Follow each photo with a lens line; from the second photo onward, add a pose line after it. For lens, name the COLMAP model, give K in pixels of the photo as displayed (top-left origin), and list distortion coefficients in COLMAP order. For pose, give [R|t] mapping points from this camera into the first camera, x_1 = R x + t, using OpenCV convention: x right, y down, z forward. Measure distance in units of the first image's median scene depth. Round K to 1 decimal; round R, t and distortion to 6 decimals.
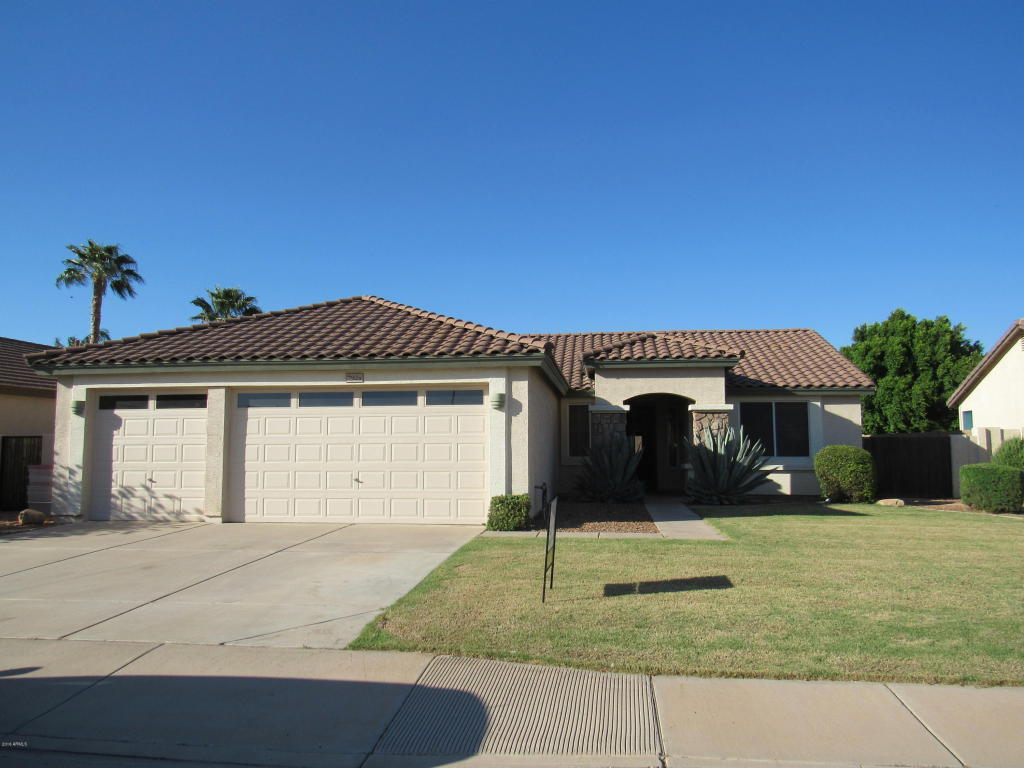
lens RADIAL K [[743.0, 0, 513.7], [0, 743.0, 388.5], [0, 0, 1]] dist [-0.016612, -0.001440]
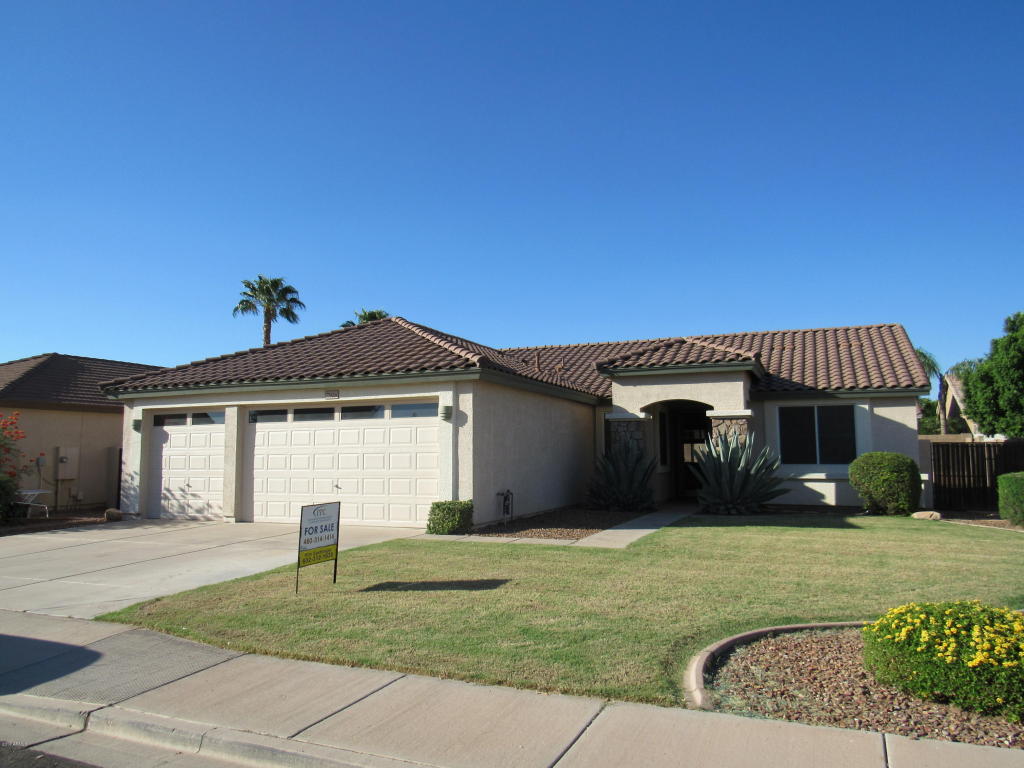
lens RADIAL K [[743.0, 0, 504.1], [0, 743.0, 385.0], [0, 0, 1]] dist [-0.016612, -0.001440]
pose [[0.963329, -0.029443, -0.266703, 0.253330], [0.025740, 0.999518, -0.017370, -0.002232], [0.267086, 0.009868, 0.963622, -0.007811]]
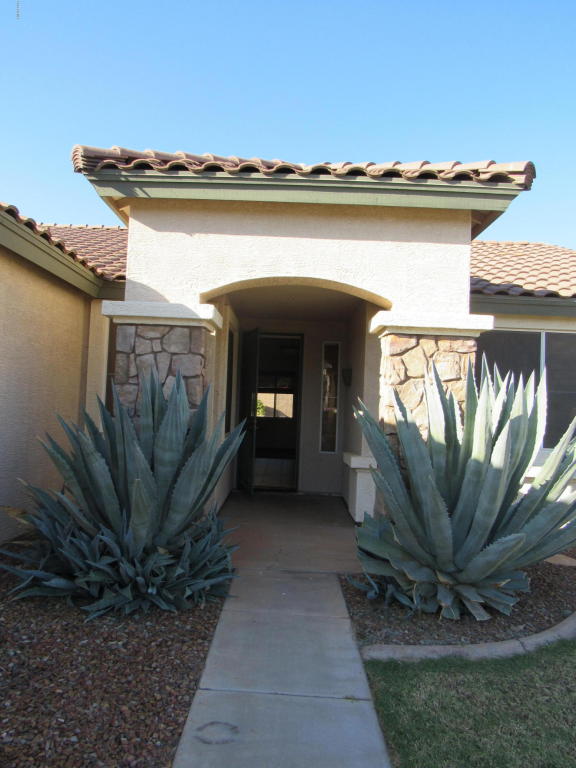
lens RADIAL K [[557.3, 0, 286.5], [0, 557.3, 384.1], [0, 0, 1]] dist [-0.016612, -0.001440]
pose [[0.991677, 0.045113, 0.120590, 0.168411], [-0.051352, 0.997471, 0.049138, 0.048371], [-0.118069, -0.054921, 0.991485, 0.762569]]
